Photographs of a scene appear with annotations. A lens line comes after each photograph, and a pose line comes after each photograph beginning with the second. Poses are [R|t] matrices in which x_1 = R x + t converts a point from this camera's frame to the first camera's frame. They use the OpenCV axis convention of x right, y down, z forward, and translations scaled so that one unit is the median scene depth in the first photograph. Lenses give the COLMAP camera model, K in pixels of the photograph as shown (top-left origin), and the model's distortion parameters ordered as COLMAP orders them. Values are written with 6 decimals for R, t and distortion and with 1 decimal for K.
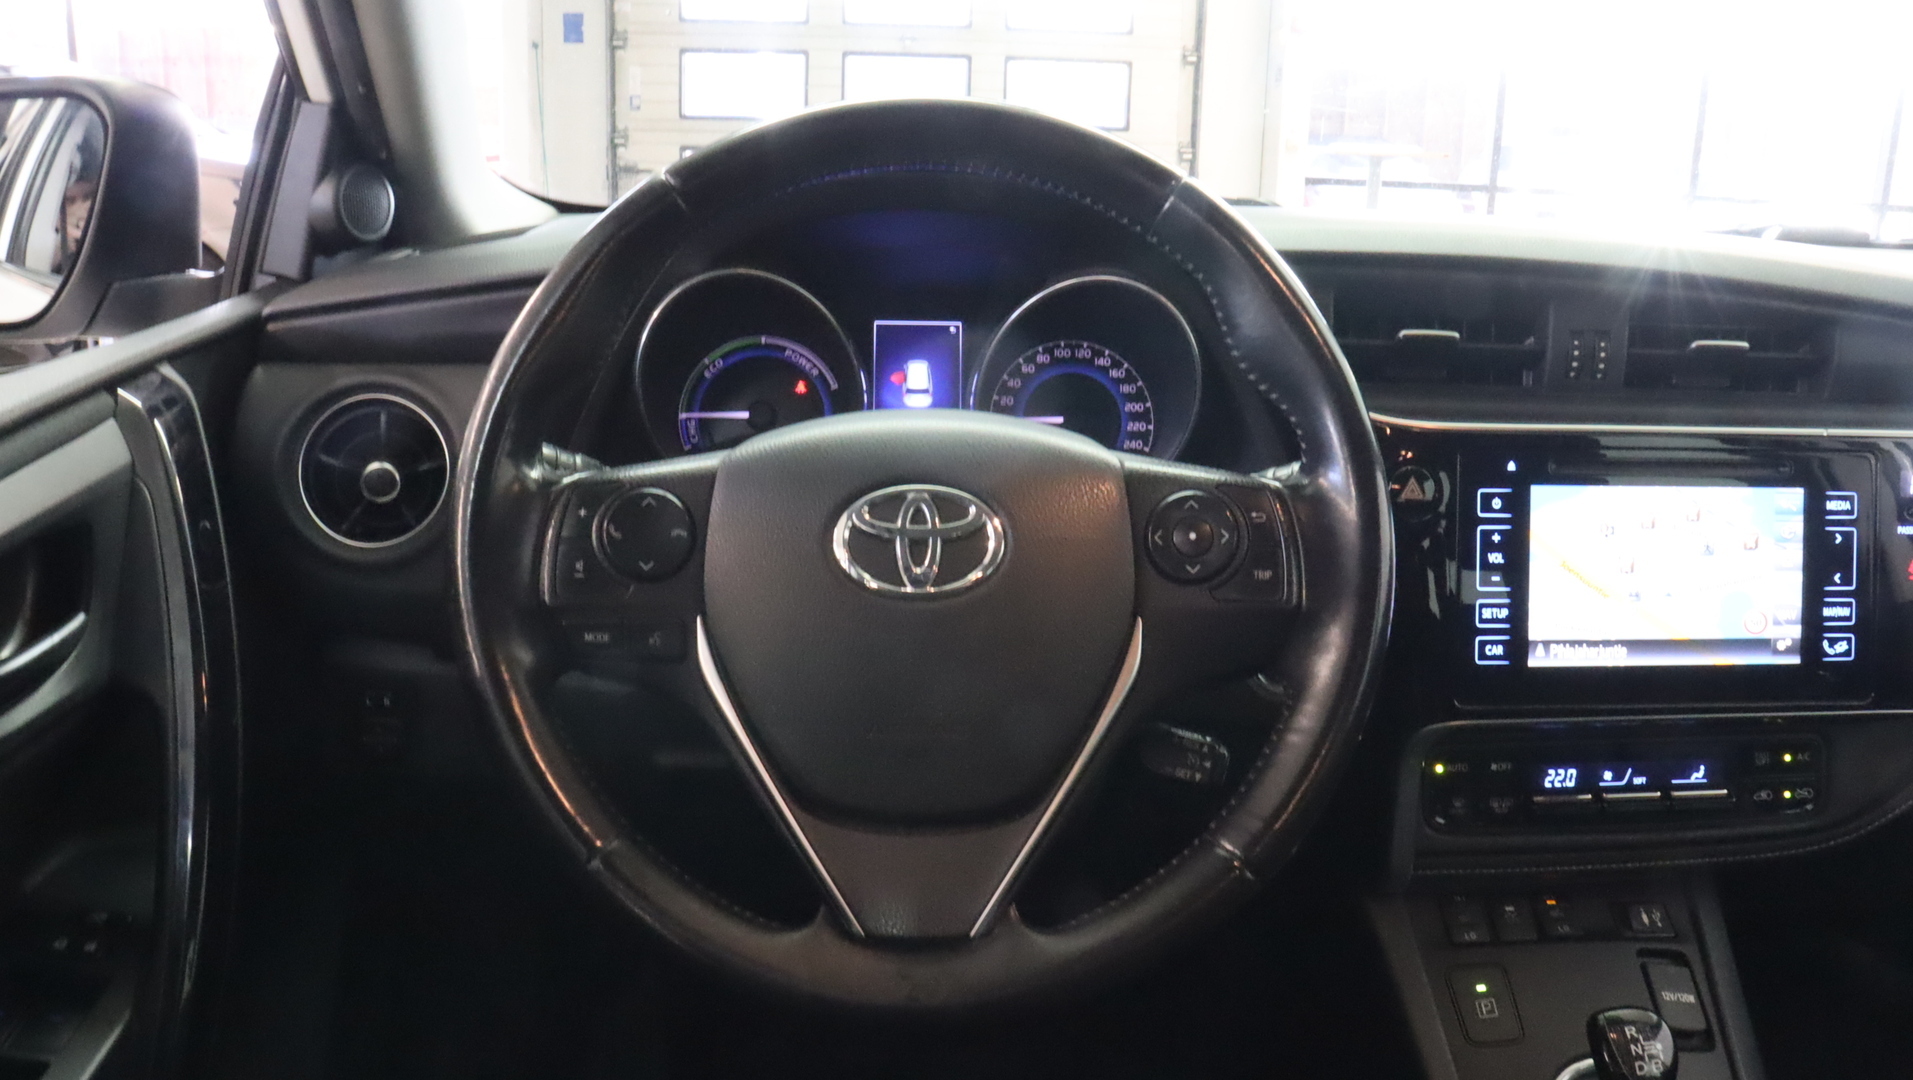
lens RADIAL K [[1581.5, 0, 970.5], [0, 1581.5, 536.6], [0, 0, 1]] dist [-0.179493, 0.154291]
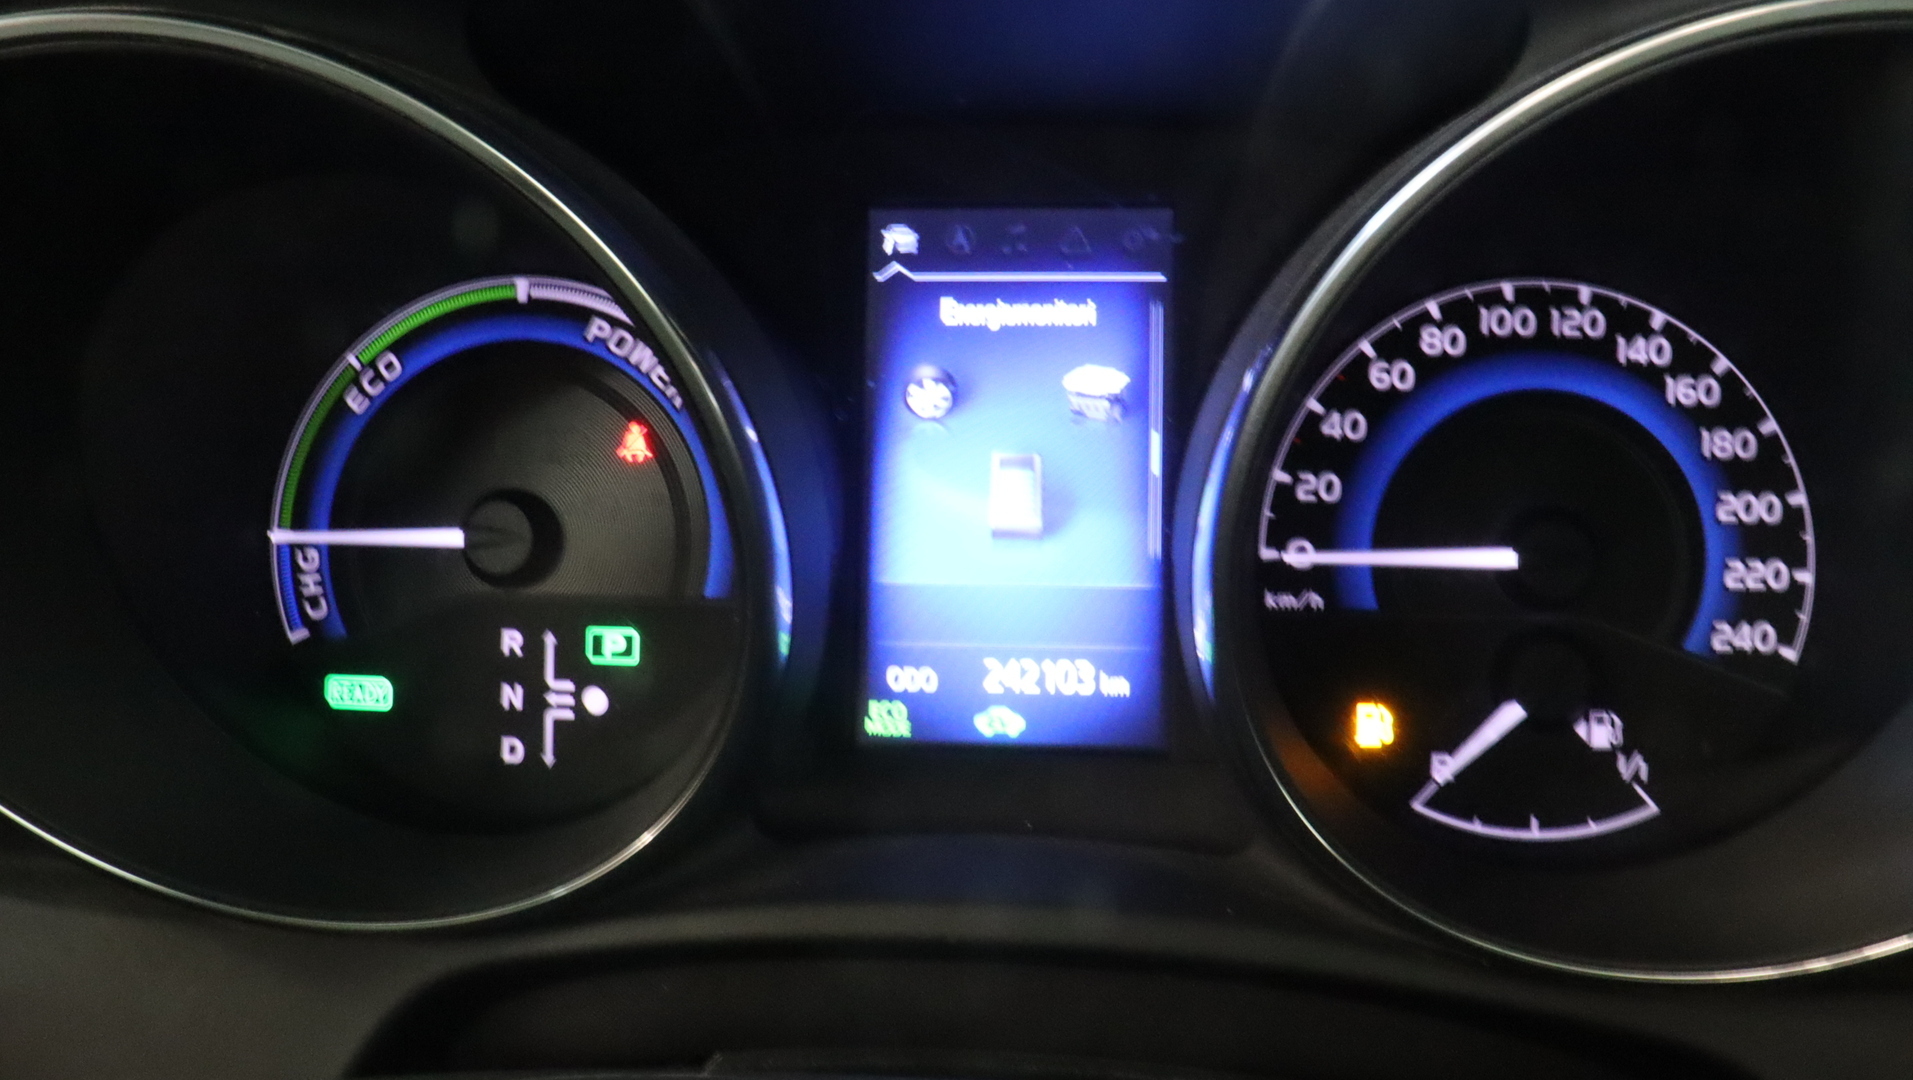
lens RADIAL K [[1581.5, 0, 970.5], [0, 1581.5, 536.6], [0, 0, 1]] dist [-0.179493, 0.154291]
pose [[0.989876, 0.009940, -0.141584, 0.000306], [0.001554, 0.996726, 0.080838, -0.113686], [0.141924, -0.080239, 0.986620, 0.794220]]
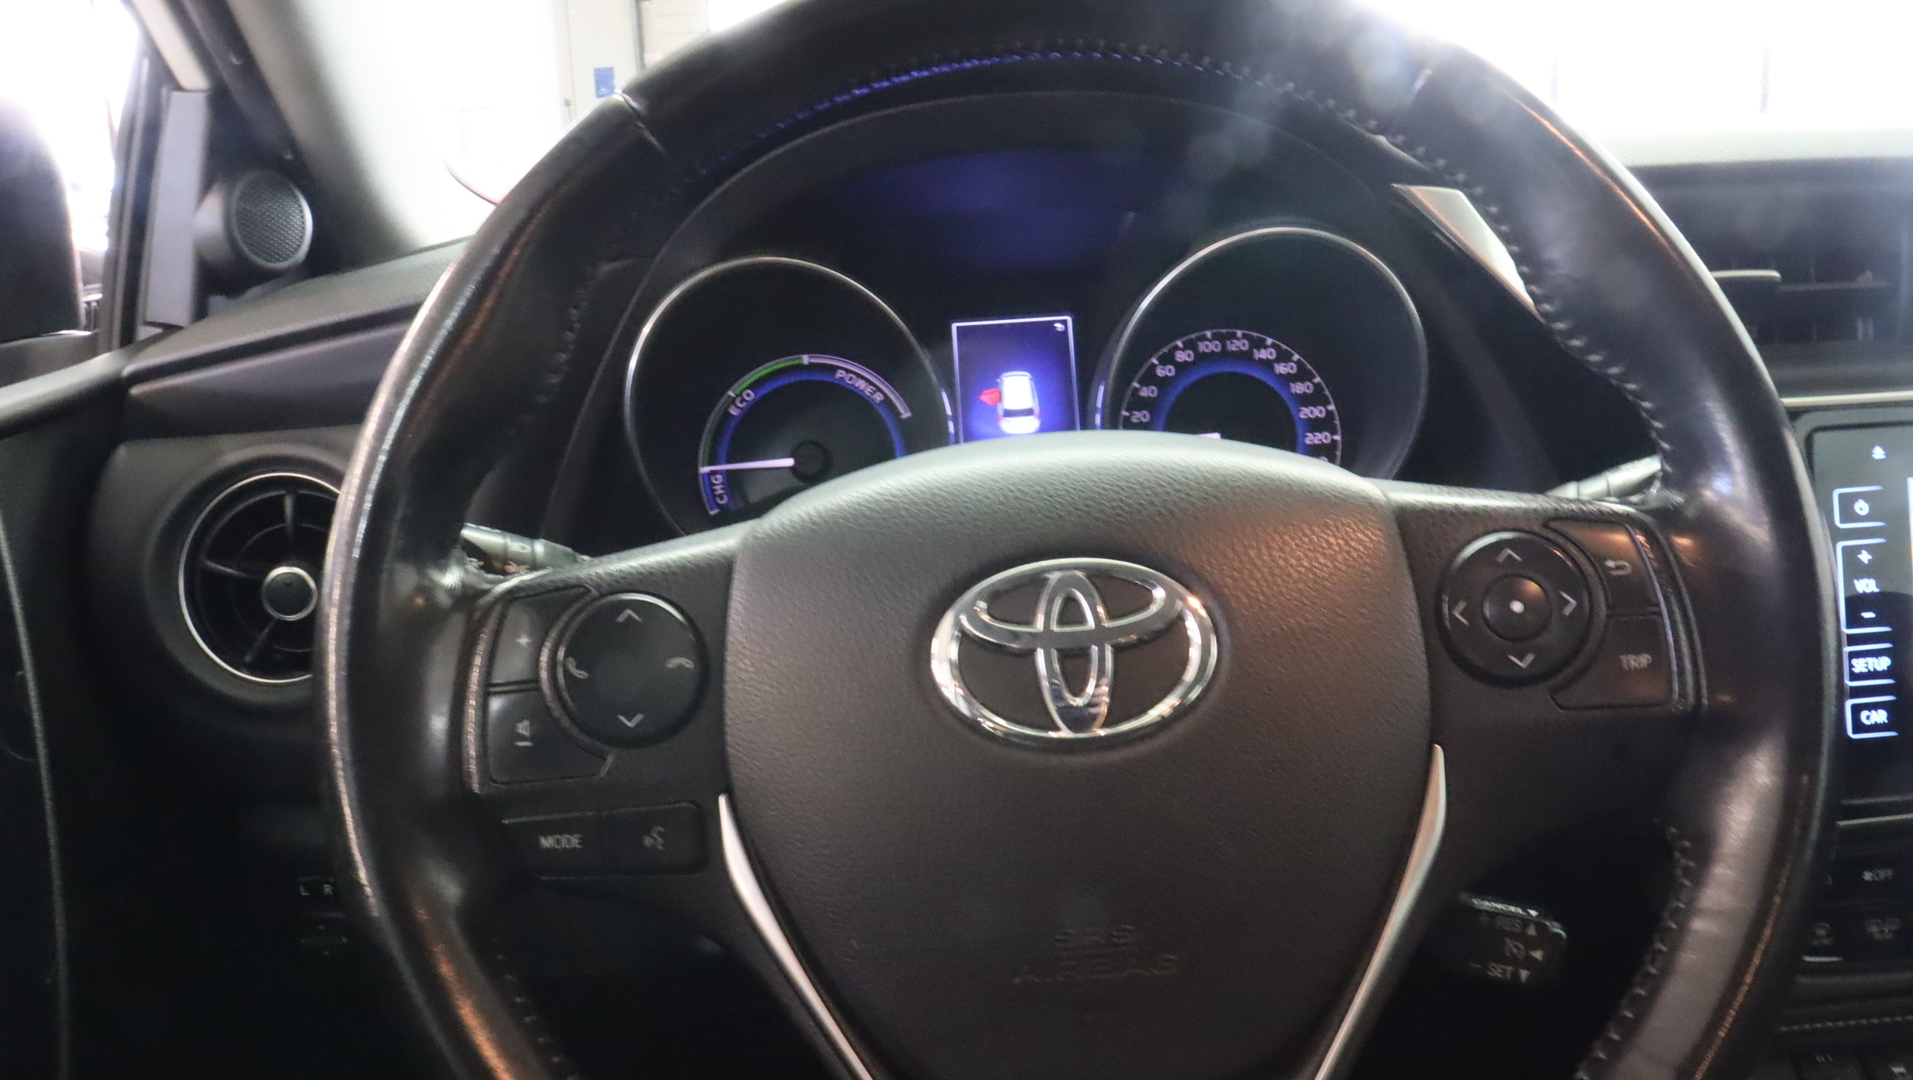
lens RADIAL K [[1581.5, 0, 970.5], [0, 1581.5, 536.6], [0, 0, 1]] dist [-0.179493, 0.154291]
pose [[0.996301, -0.074064, -0.043584, -0.031758], [0.073203, 0.997095, -0.021038, -0.023093], [0.045016, 0.017769, 0.998828, 0.297086]]
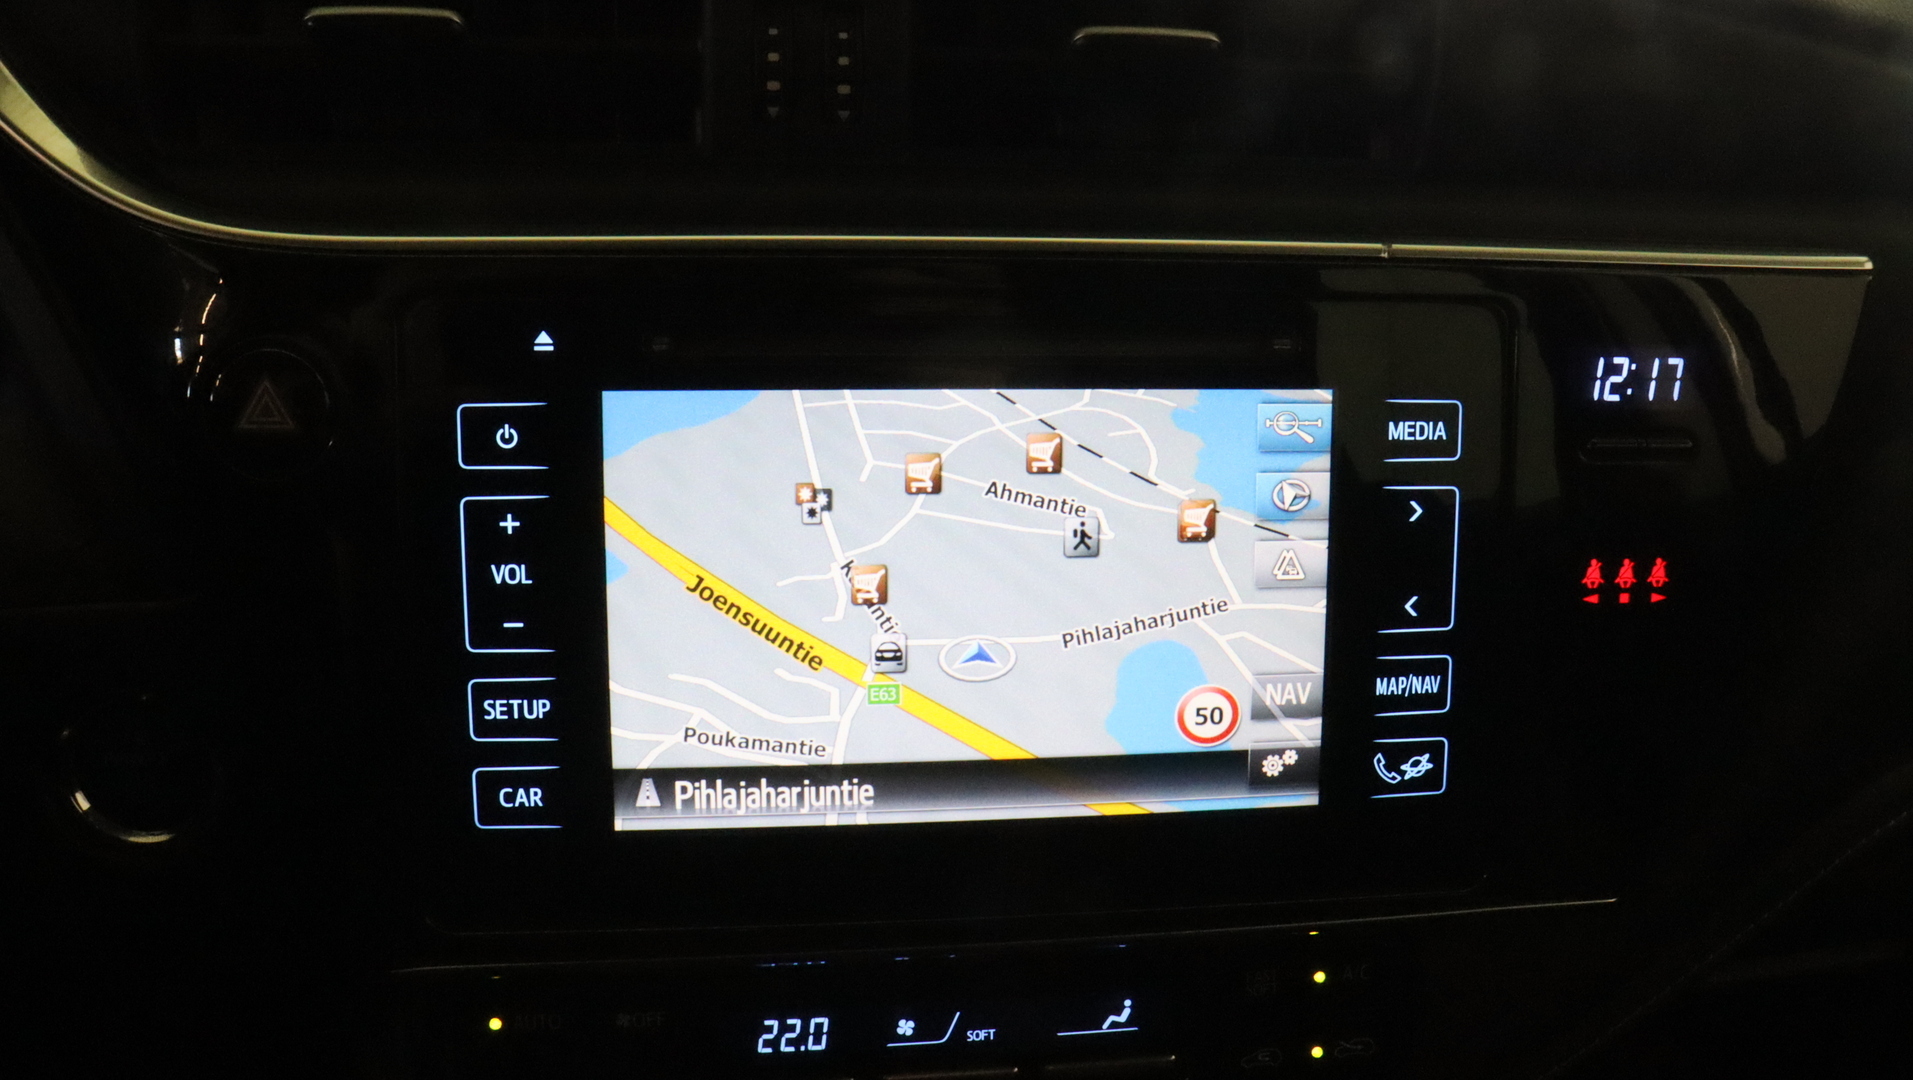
lens RADIAL K [[1581.5, 0, 970.5], [0, 1581.5, 536.6], [0, 0, 1]] dist [-0.179493, 0.154291]
pose [[0.997507, -0.011503, 0.069628, 0.422209], [0.004030, 0.994302, 0.106525, -0.037530], [-0.070457, -0.105979, 0.991869, 0.586408]]
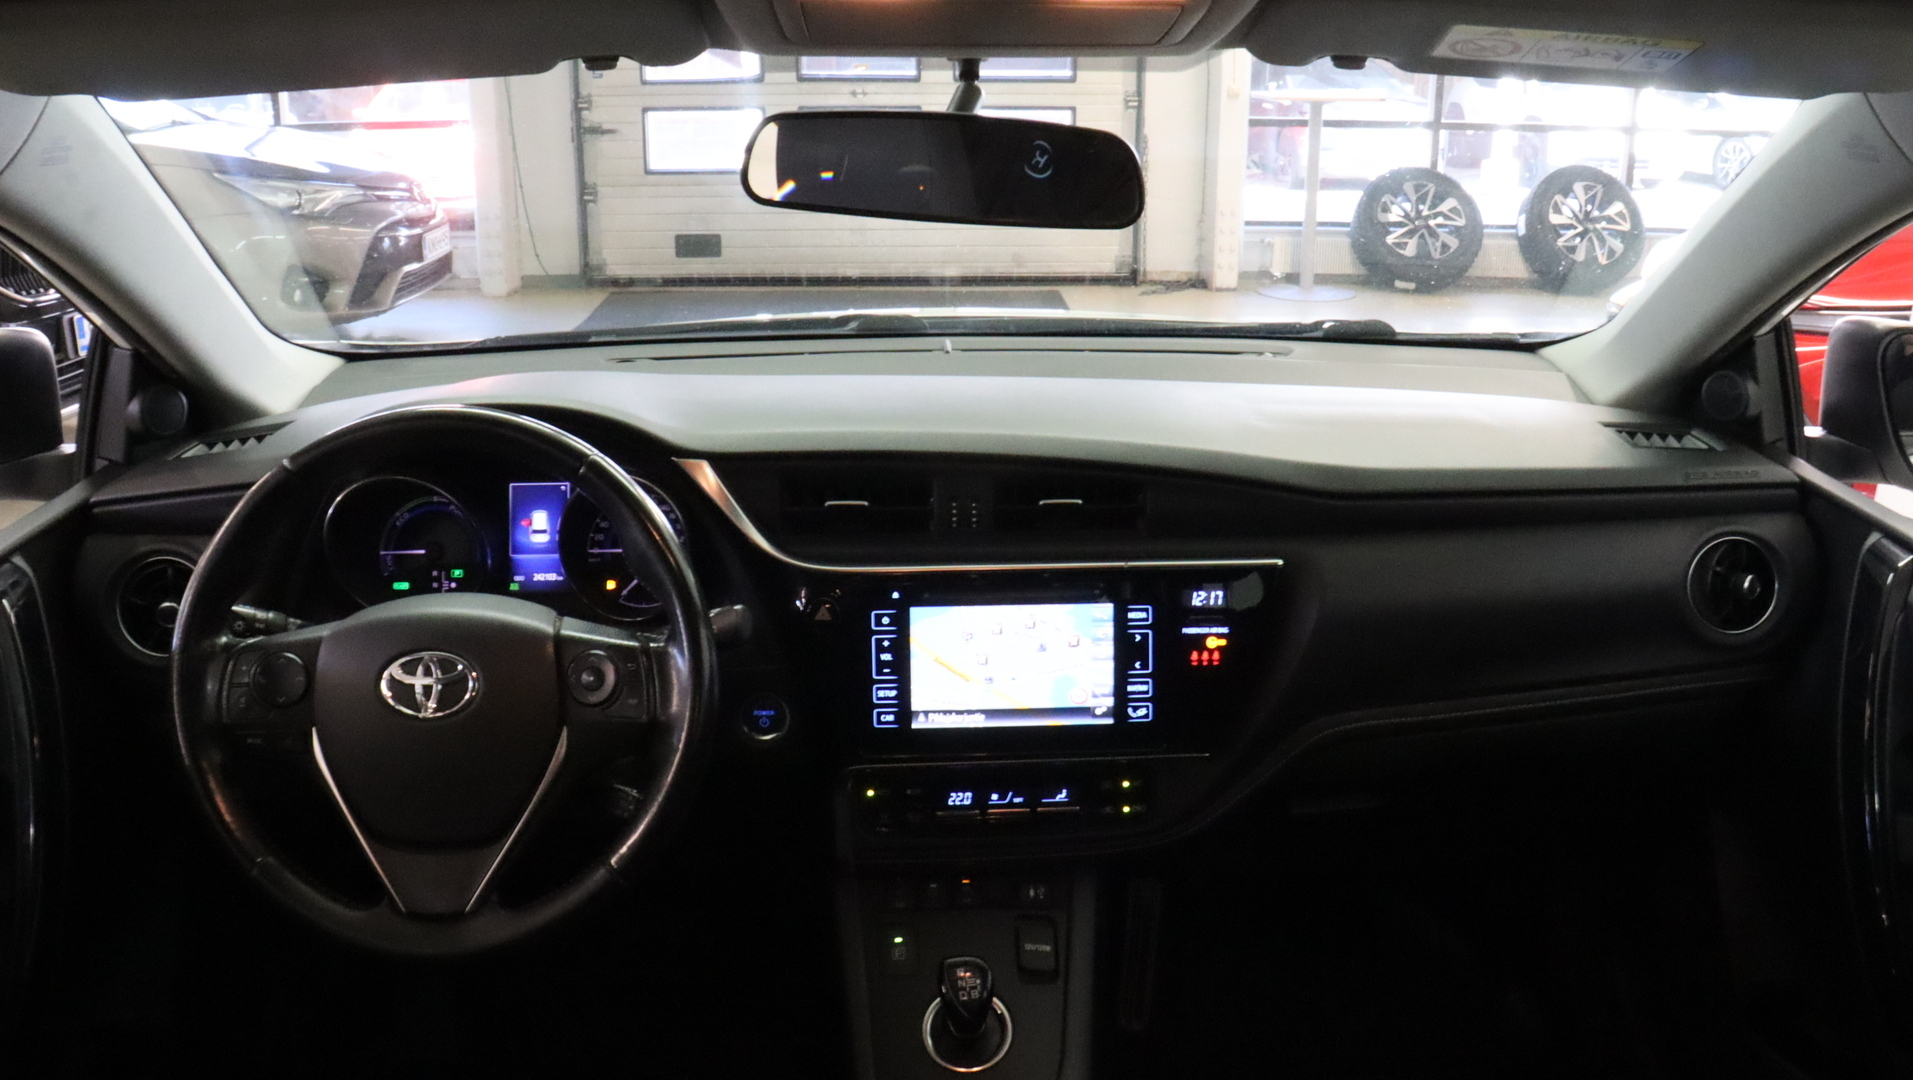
lens RADIAL K [[1581.5, 0, 970.5], [0, 1581.5, 536.6], [0, 0, 1]] dist [-0.179493, 0.154291]
pose [[0.999781, -0.017127, -0.012003, 0.432910], [0.017744, 0.998419, 0.053328, -0.178044], [0.011071, -0.053530, 0.998505, -0.497645]]
